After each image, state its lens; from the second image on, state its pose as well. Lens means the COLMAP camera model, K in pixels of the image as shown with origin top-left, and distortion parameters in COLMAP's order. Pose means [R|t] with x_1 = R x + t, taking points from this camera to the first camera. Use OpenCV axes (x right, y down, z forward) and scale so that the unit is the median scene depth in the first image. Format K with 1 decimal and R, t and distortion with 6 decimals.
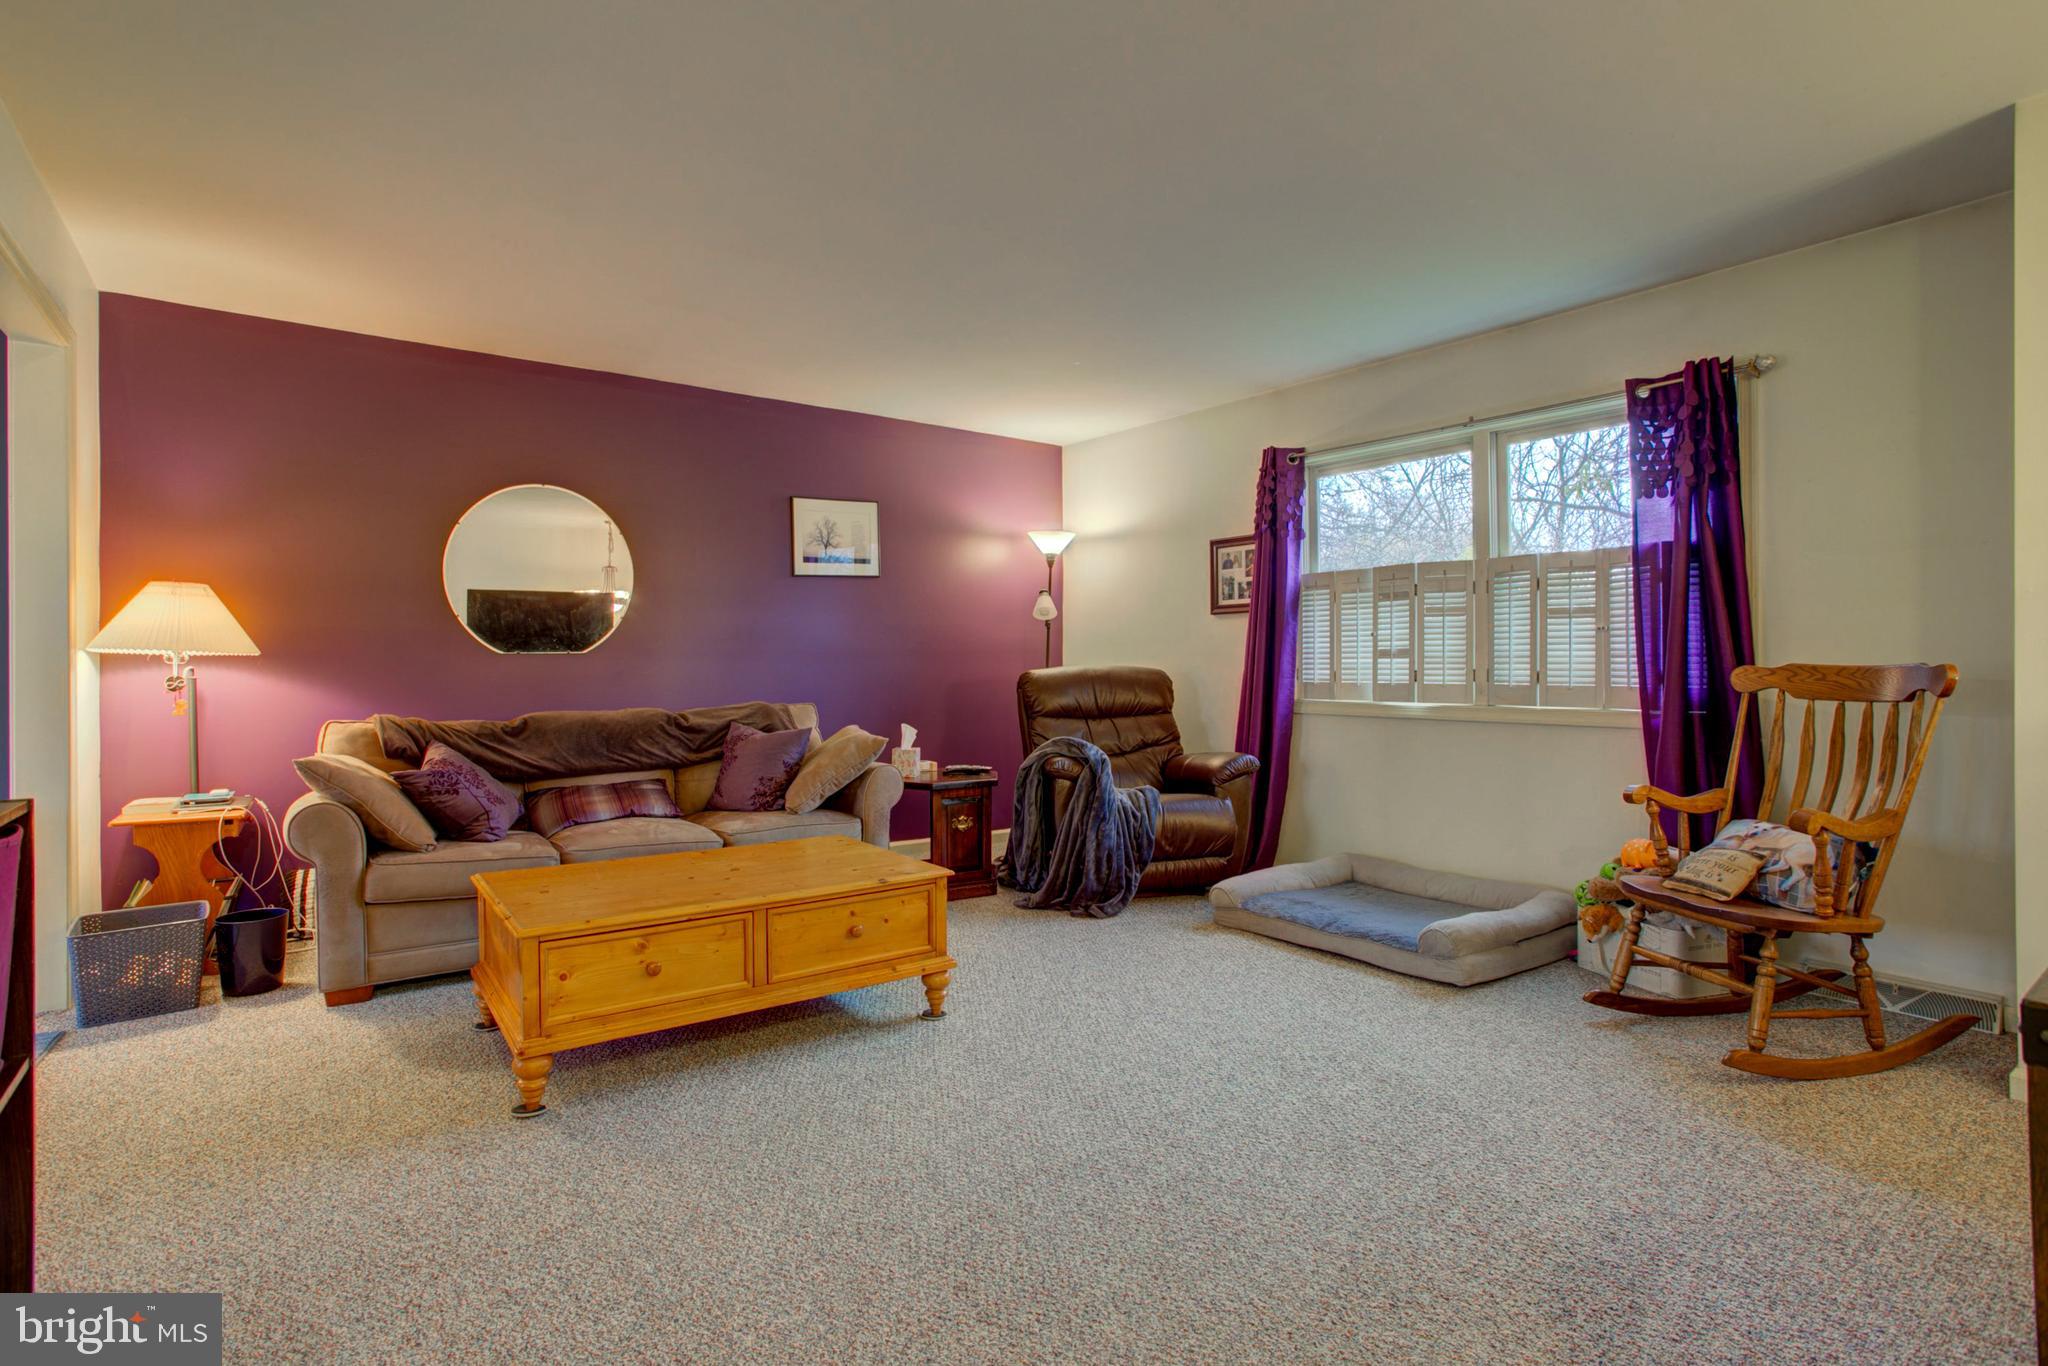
lens RADIAL K [[1023.4, 0, 1020.1], [0, 1023.4, 650.6], [0, 0, 1]] dist [-0.020674, 0.009134]
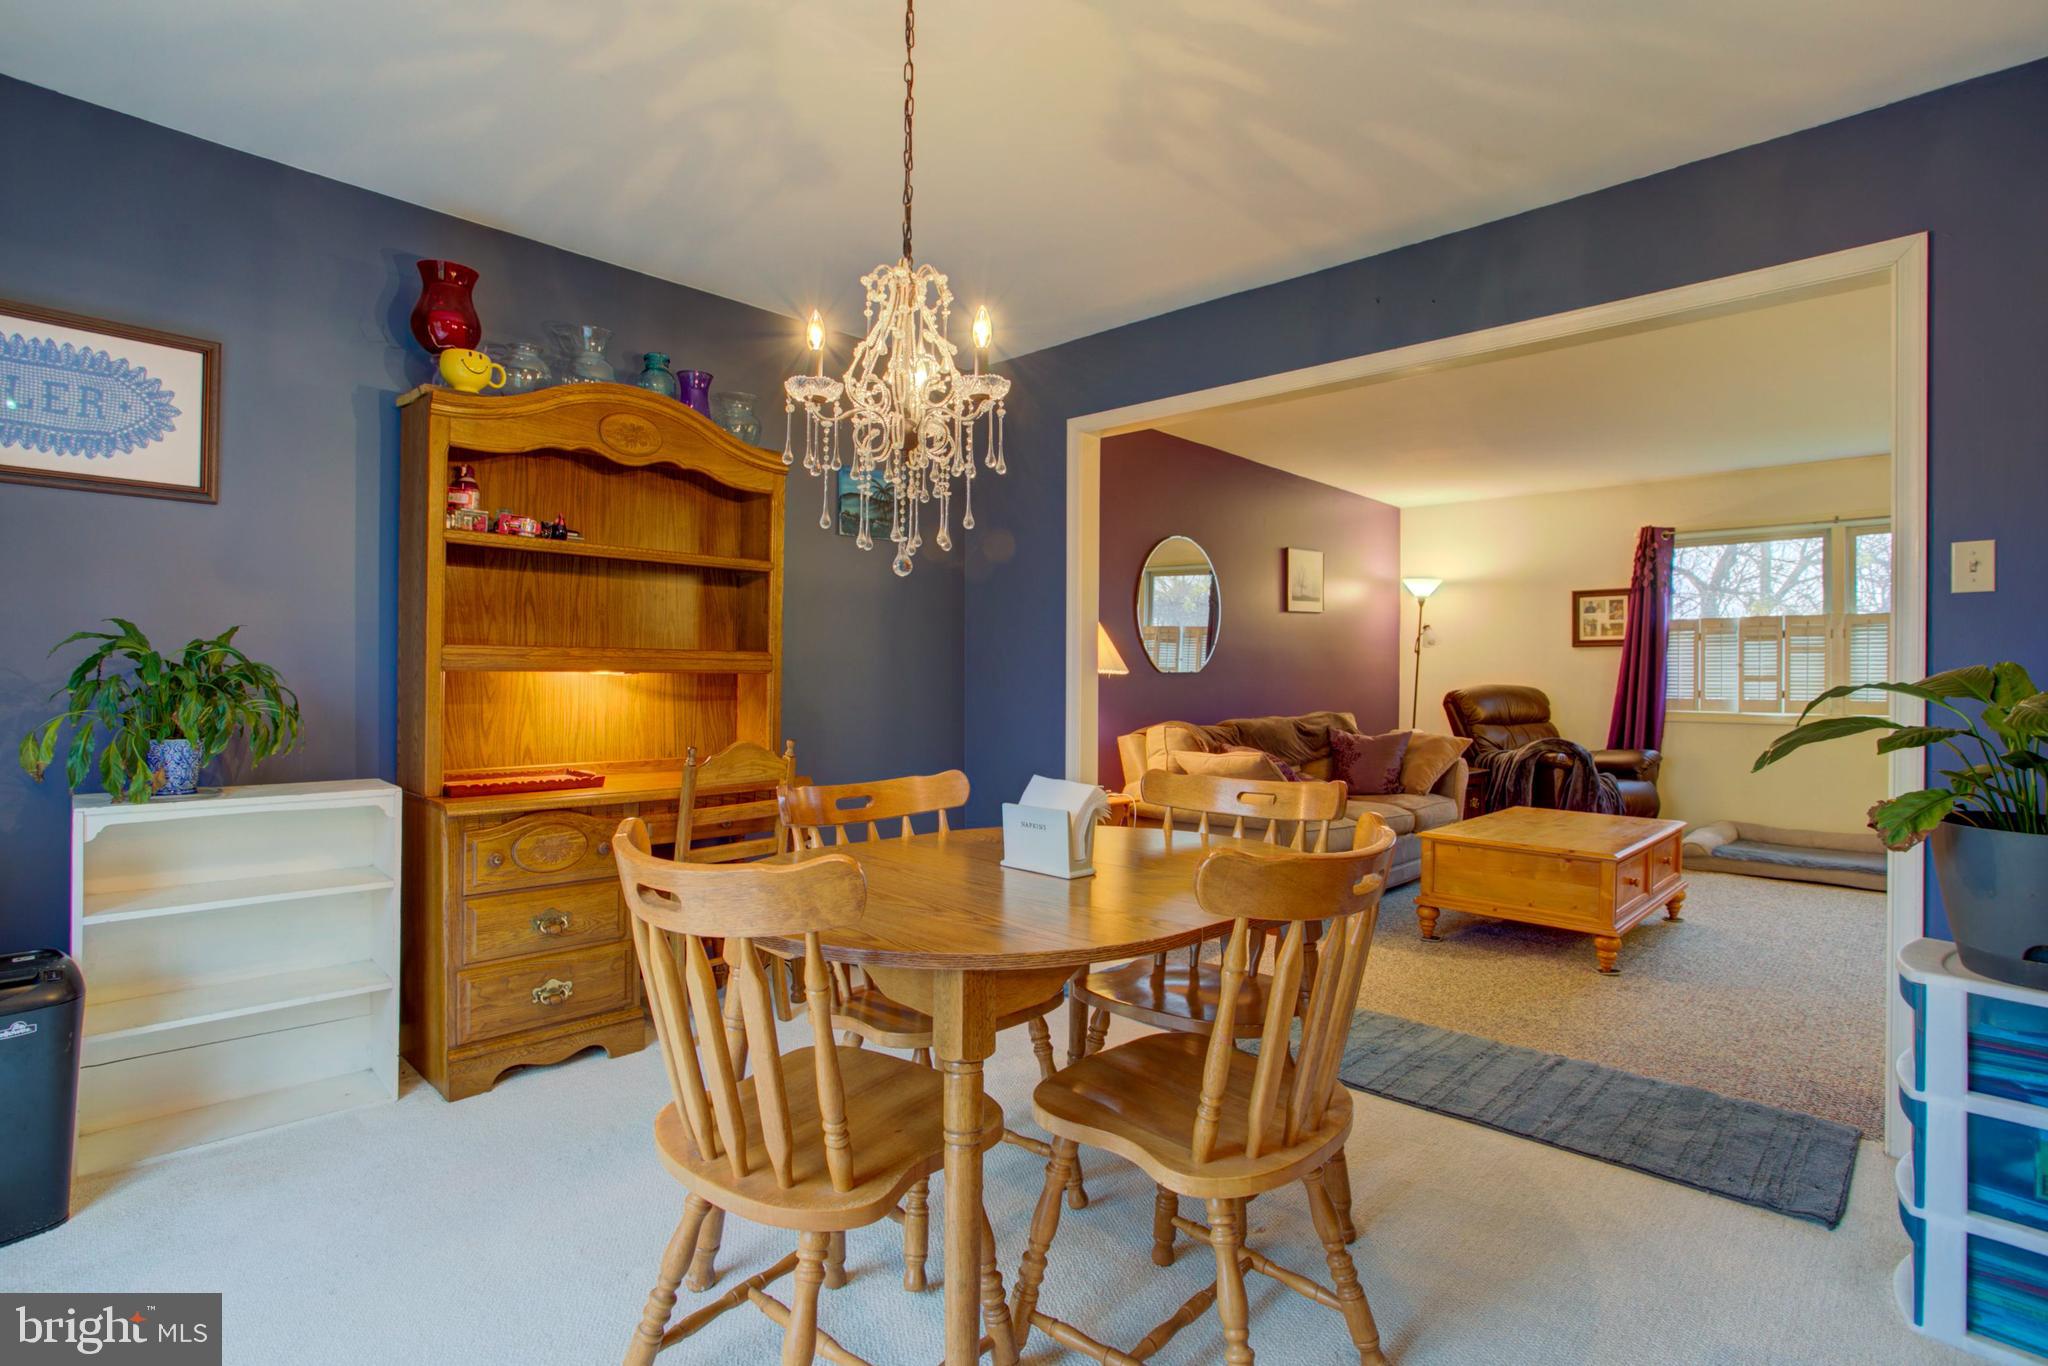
lens RADIAL K [[1023.4, 0, 1020.5], [0, 1023.4, 666.6], [0, 0, 1]] dist [-0.020674, 0.009134]
pose [[0.981740, 0.010404, 0.189941, -0.932987], [-0.010958, 0.999938, 0.001867, -0.005338], [-0.189910, -0.003915, 0.981794, -0.194884]]
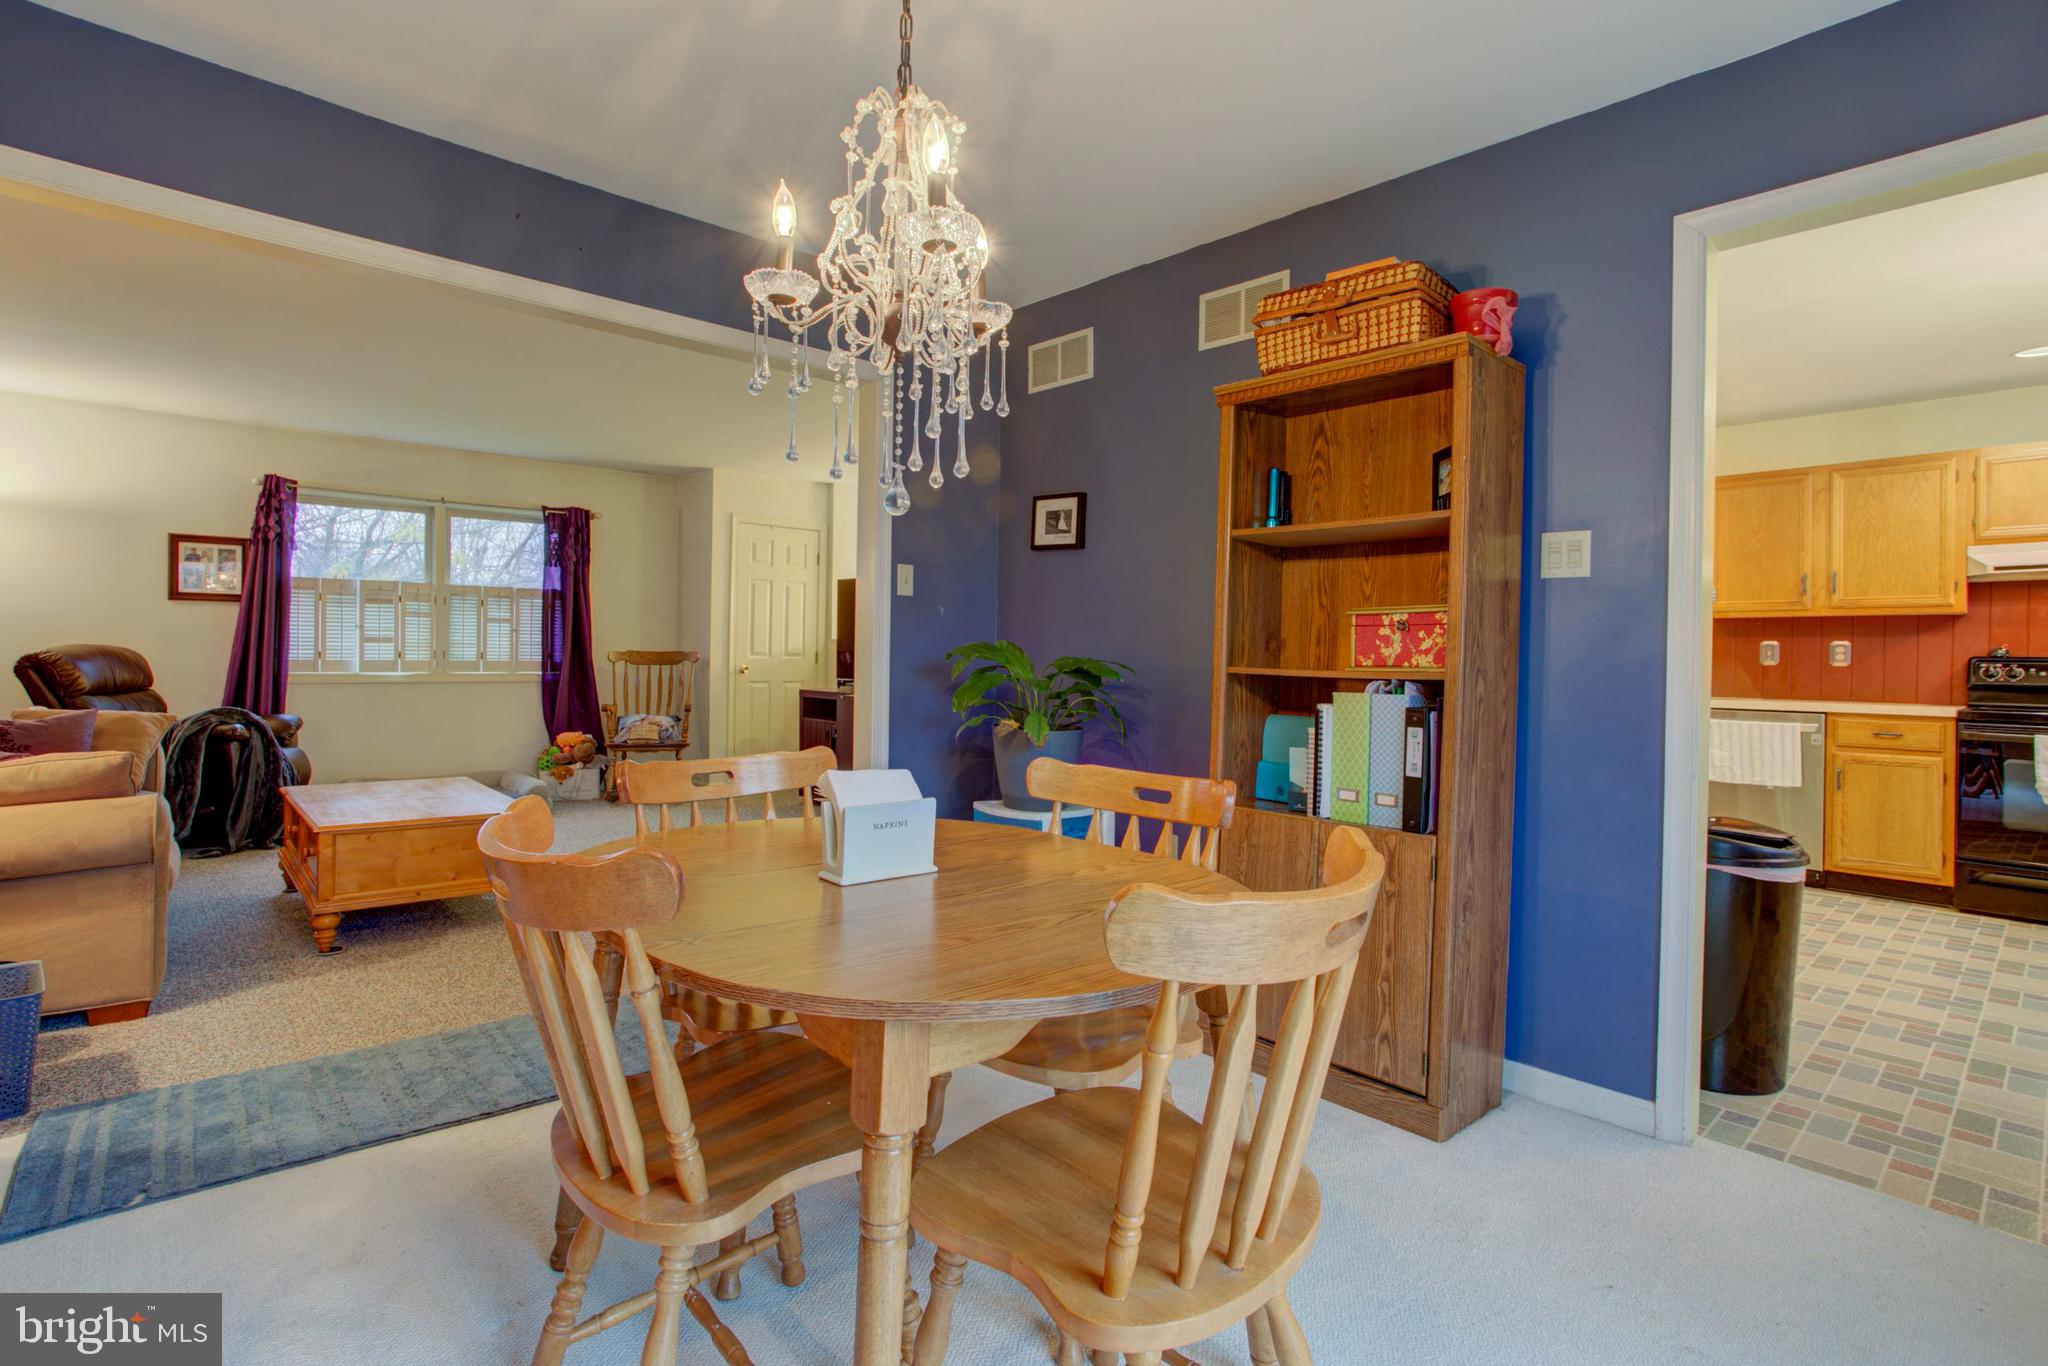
lens RADIAL K [[1023.4, 0, 1012.9], [0, 1023.4, 665.9], [0, 0, 1]] dist [-0.020674, 0.009134]
pose [[-0.097070, -0.012724, 0.995196, -1.228290], [-0.027755, 0.999564, 0.010073, 0.000455], [-0.994890, -0.026644, -0.097381, 0.226957]]
